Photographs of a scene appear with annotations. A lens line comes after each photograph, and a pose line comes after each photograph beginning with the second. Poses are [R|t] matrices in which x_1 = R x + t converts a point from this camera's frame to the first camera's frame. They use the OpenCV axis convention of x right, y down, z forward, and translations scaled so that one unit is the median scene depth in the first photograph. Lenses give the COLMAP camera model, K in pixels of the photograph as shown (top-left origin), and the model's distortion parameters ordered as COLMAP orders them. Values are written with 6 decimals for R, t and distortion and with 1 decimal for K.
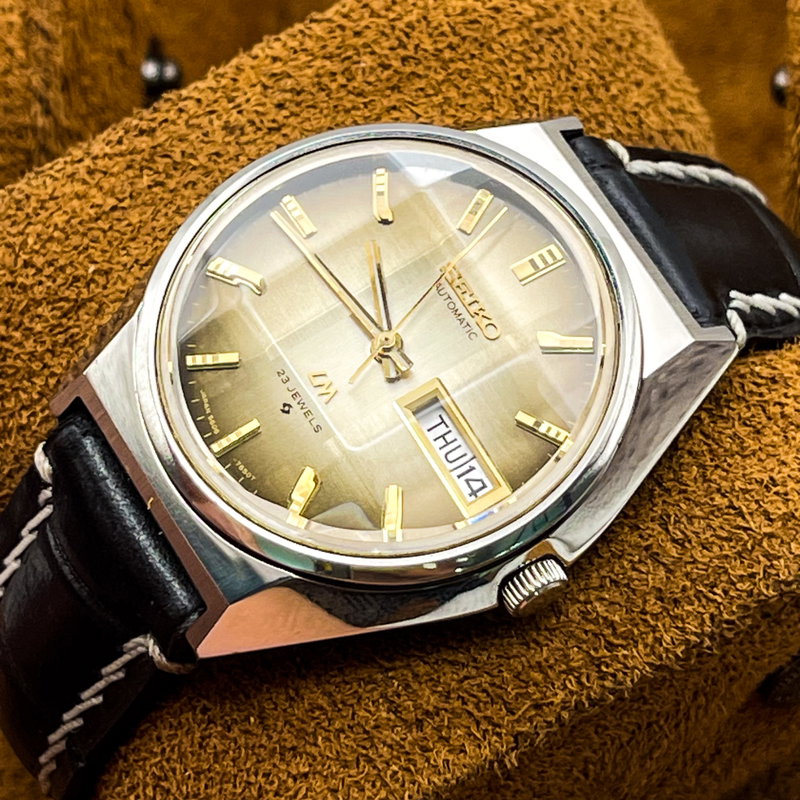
lens RADIAL K [[2994.5, 0, 400.0], [0, 2994.5, 400.0], [0, 0, 1]] dist [0.027929, 2.644617]
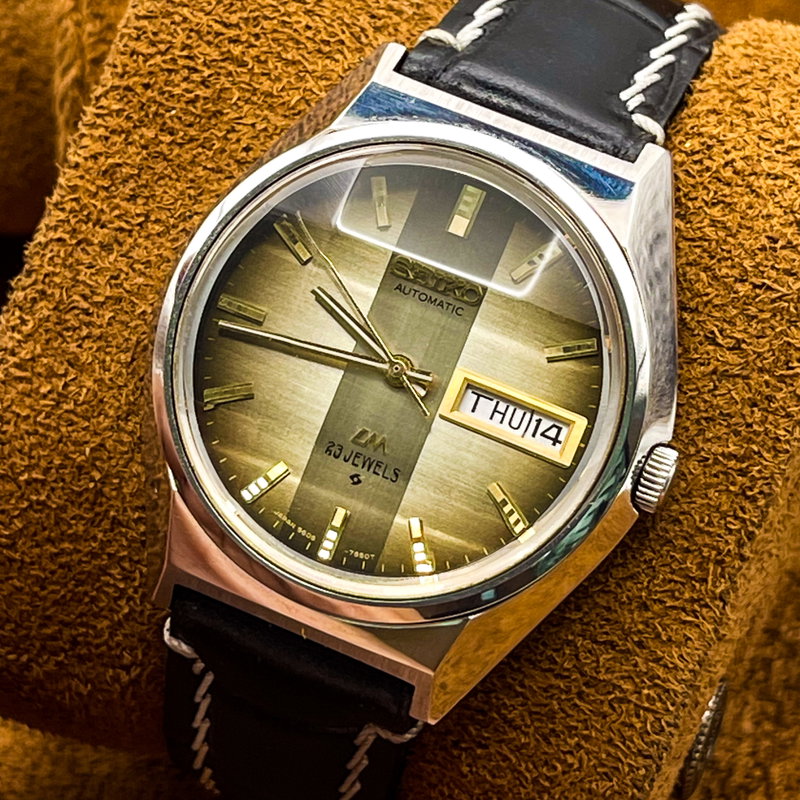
lens RADIAL K [[2994.5, 0, 400.0], [0, 2994.5, 400.0], [0, 0, 1]] dist [0.027929, 2.644617]
pose [[0.803224, -0.595668, -0.003254, -0.006102], [0.578347, 0.778536, 0.243714, -0.249303], [-0.142640, -0.197639, 0.969842, 0.020300]]
